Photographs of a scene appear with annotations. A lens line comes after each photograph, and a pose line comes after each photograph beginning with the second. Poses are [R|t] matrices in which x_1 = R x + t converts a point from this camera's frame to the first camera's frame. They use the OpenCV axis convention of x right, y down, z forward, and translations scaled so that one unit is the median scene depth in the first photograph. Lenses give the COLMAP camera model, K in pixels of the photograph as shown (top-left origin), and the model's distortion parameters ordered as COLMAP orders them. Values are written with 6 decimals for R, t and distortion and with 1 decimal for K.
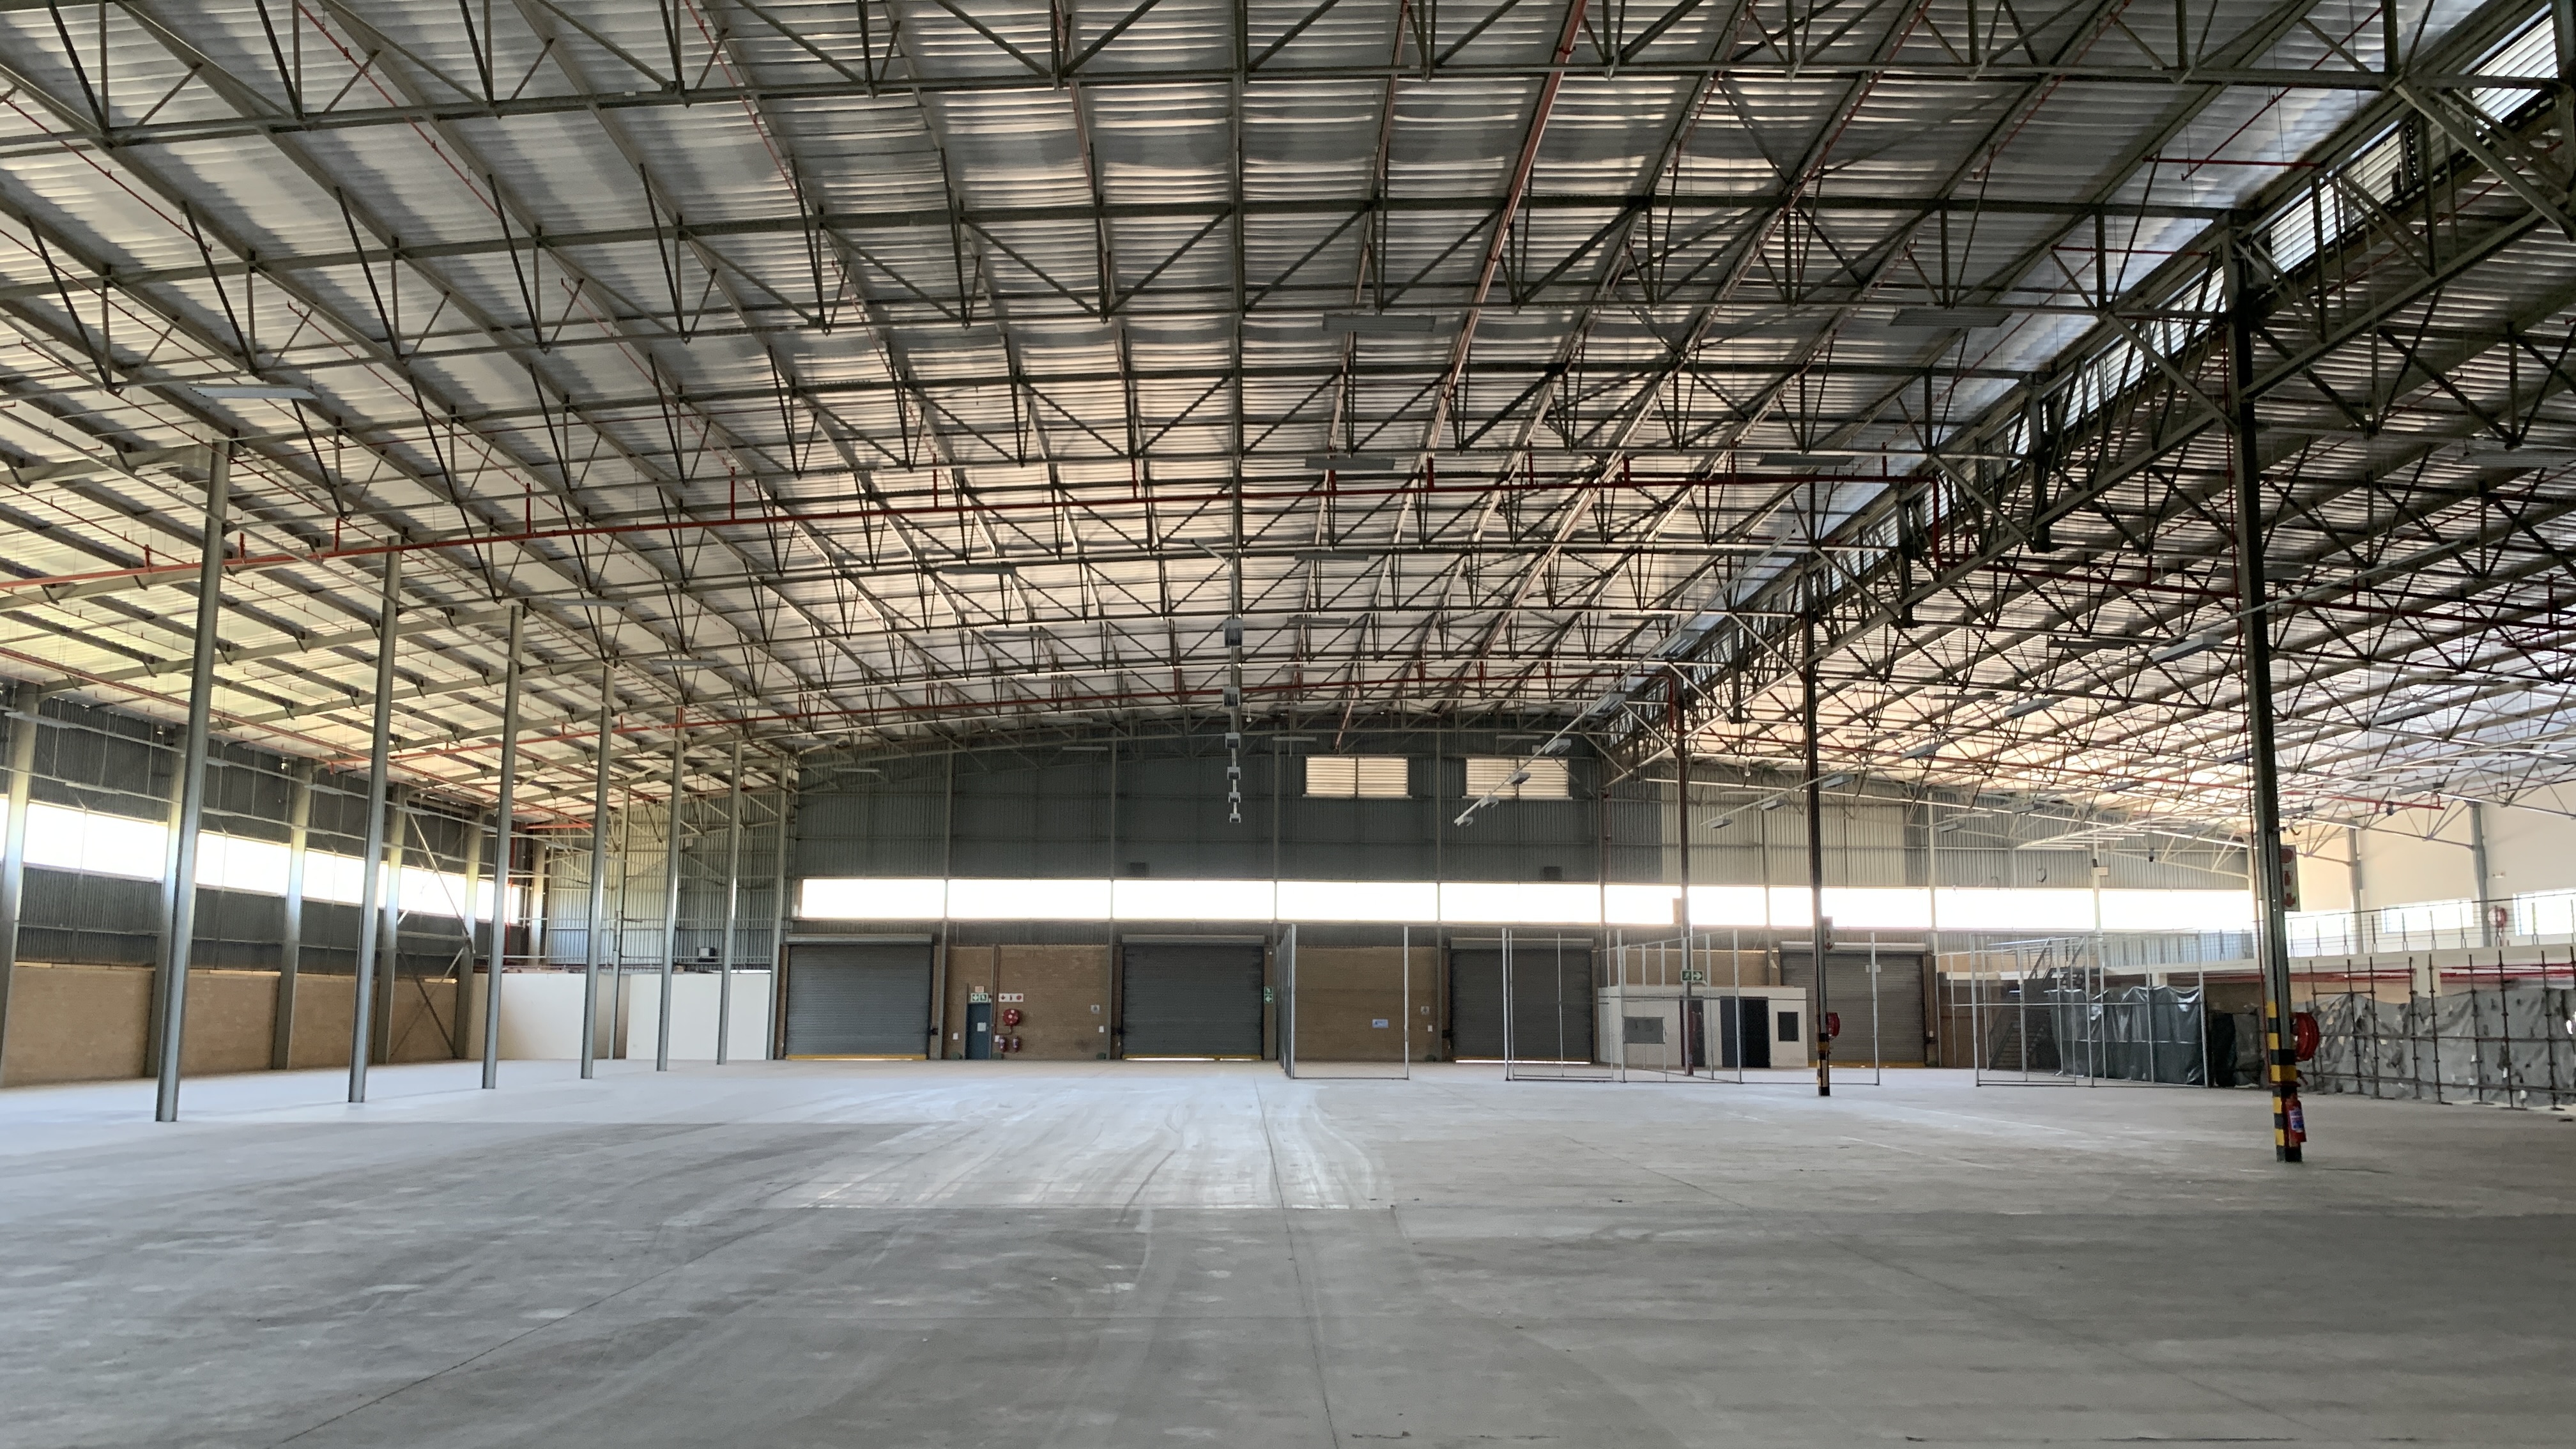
lens RADIAL K [[1959.6, 0, 1281.2], [0, 1959.6, 731.5], [0, 0, 1]] dist [0.077089, -0.082337]
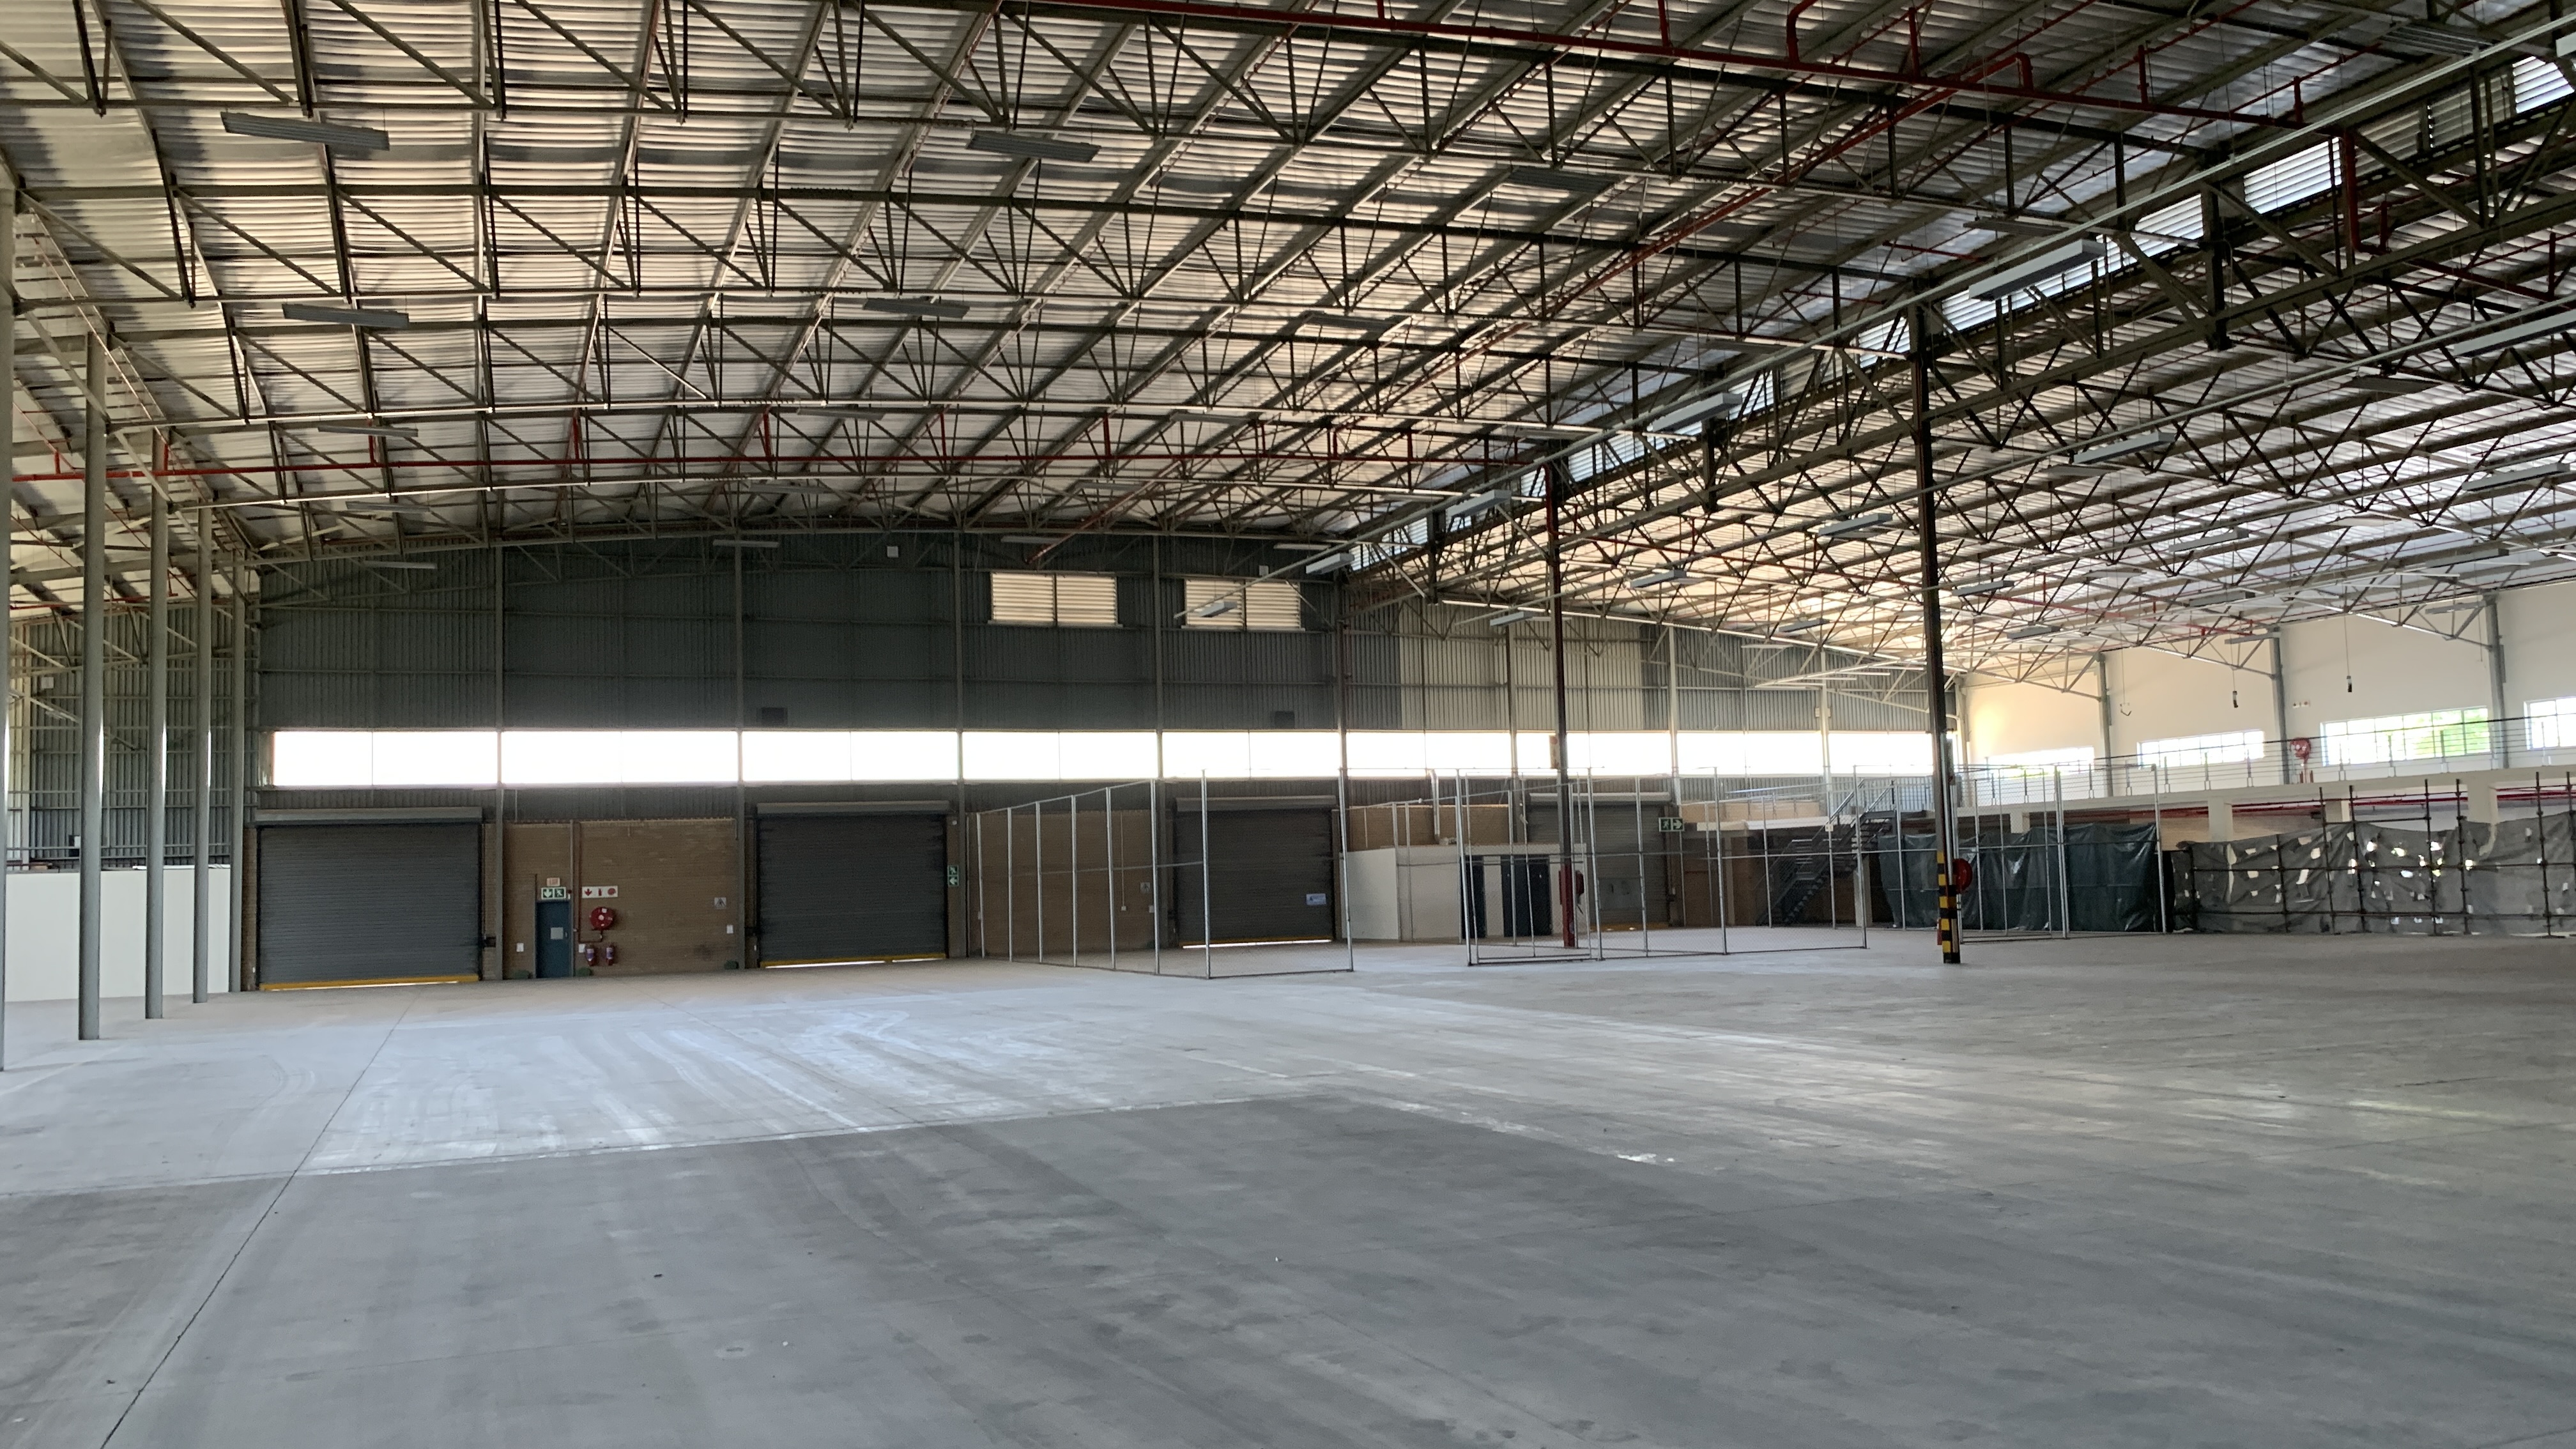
lens RADIAL K [[1954.4, 0, 1300.2], [0, 1954.4, 717.6], [0, 0, 1]] dist [0.043542, -0.065080]
pose [[0.928281, -0.004052, 0.371858, -0.161258], [-0.015977, 0.998583, 0.050765, 0.028685], [-0.371537, -0.053065, 0.926901, 0.220919]]
